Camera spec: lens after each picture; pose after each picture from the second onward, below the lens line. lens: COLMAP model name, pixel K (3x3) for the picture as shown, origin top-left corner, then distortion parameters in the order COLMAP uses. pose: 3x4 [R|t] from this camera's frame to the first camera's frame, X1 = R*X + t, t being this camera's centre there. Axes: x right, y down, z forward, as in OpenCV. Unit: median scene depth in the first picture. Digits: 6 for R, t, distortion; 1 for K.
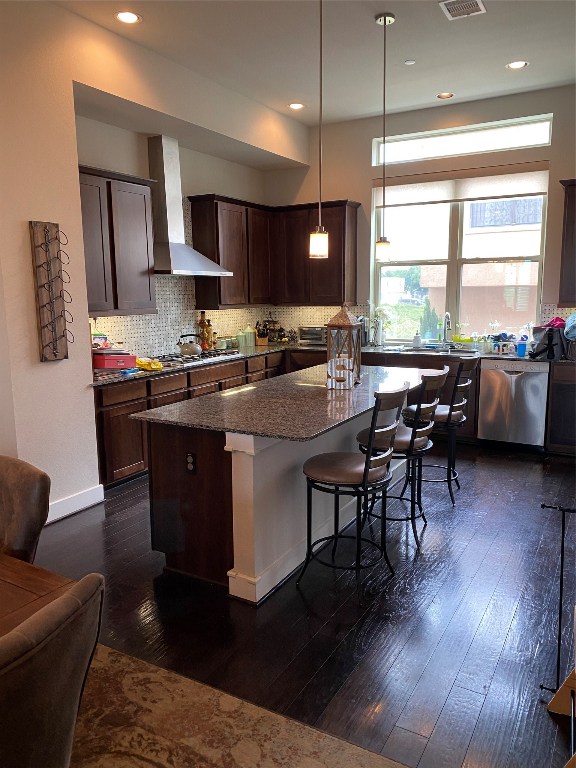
lens RADIAL K [[592.2, 0, 286.7], [0, 592.2, 383.1], [0, 0, 1]] dist [0.022392, -0.022343]
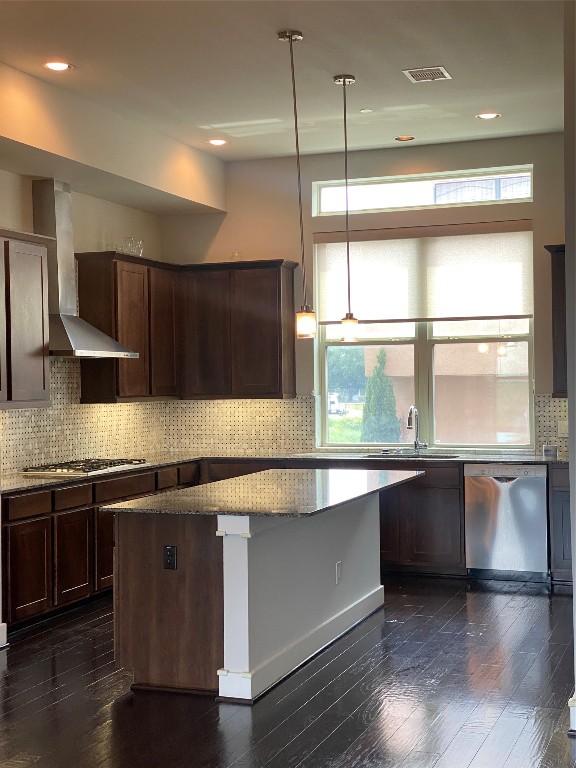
lens RADIAL K [[1131.7, 0, 283.7], [0, 1131.7, 388.6], [0, 0, 1]] dist [0.128626, 0.000000]
pose [[0.986228, -0.003465, 0.165354, -0.150062], [0.028623, 0.988271, -0.150004, 0.078219], [-0.162894, 0.152671, 0.974760, -0.424063]]
